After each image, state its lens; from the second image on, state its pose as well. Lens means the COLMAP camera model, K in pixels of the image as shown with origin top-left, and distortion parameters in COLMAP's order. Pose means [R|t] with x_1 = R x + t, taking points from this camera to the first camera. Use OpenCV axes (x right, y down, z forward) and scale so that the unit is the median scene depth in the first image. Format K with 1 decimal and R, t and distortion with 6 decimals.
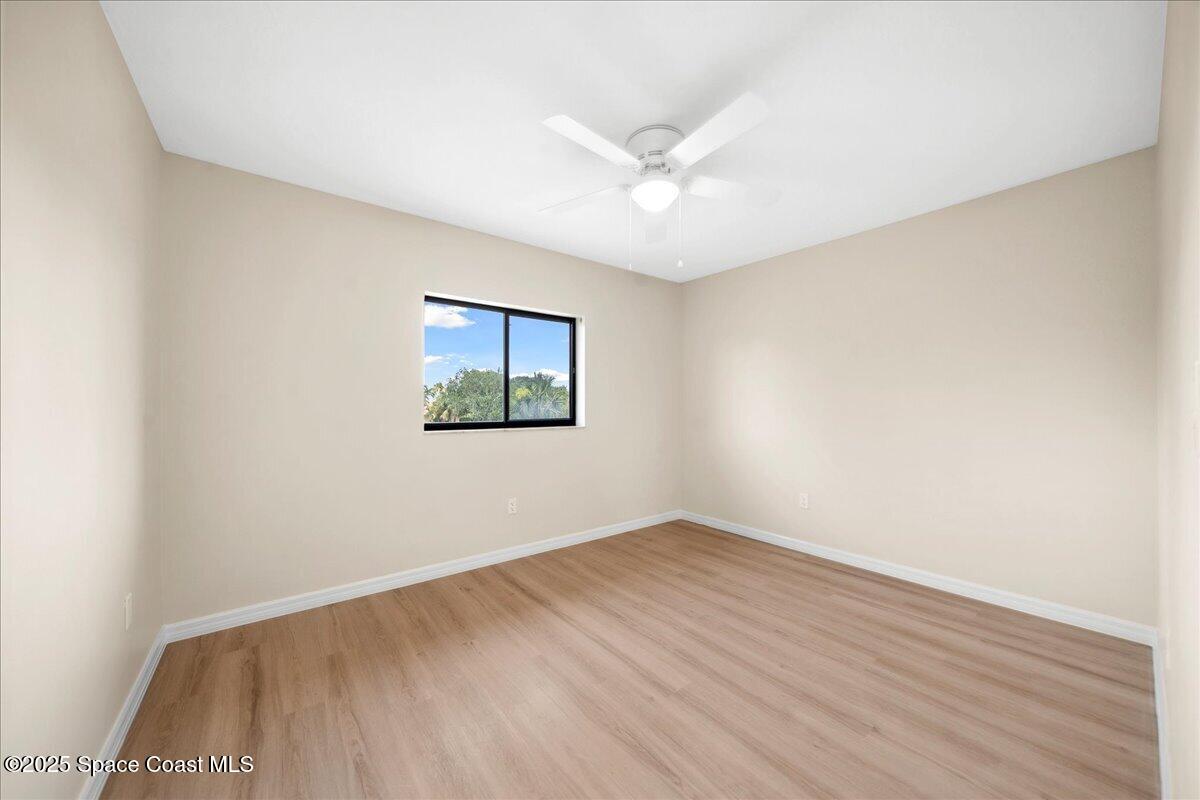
lens RADIAL K [[423.2, 0, 600.0], [0, 423.2, 400.0], [0, 0, 1]] dist [0.000418, 0.000074]
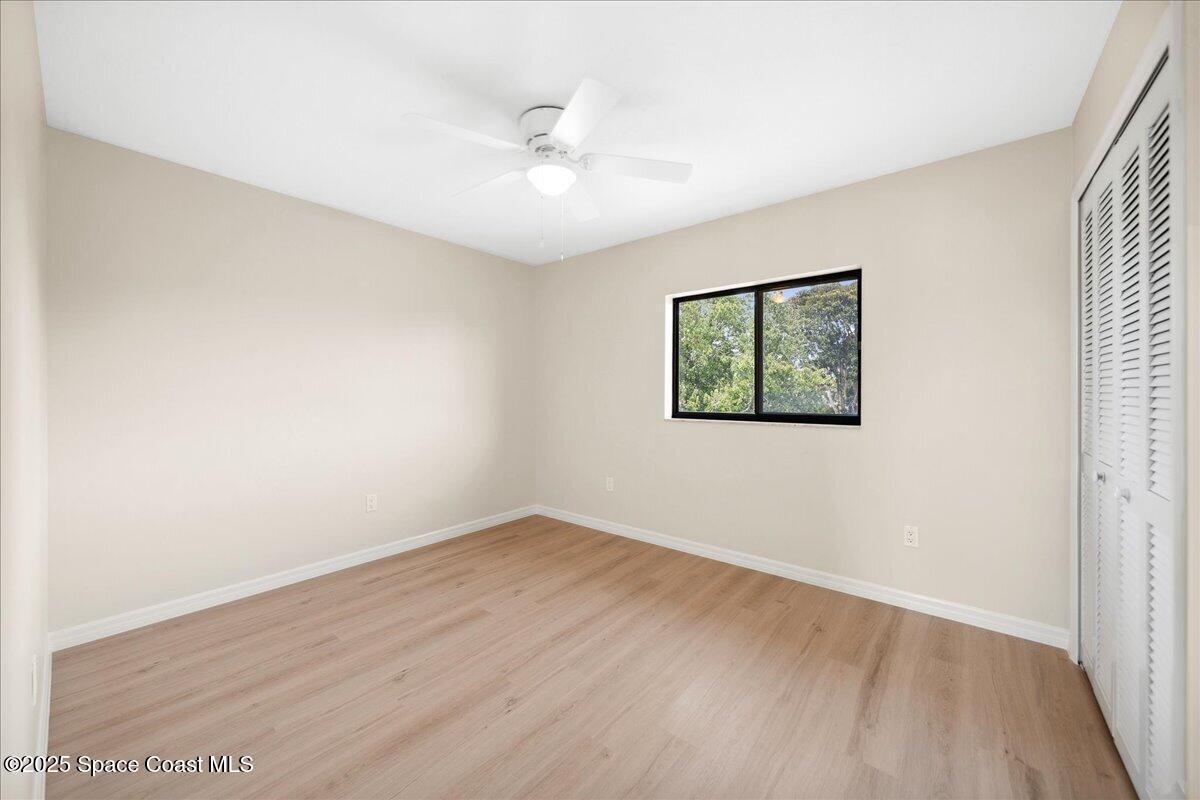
lens RADIAL K [[437.2, 0, 600.0], [0, 437.2, 400.0], [0, 0, 1]] dist [0.000300, 0.000016]
pose [[0.215247, 0.012431, -0.976480, 0.603465], [0.015153, 0.999756, 0.016068, 0.001724], [0.976442, -0.018255, 0.215006, 0.485189]]
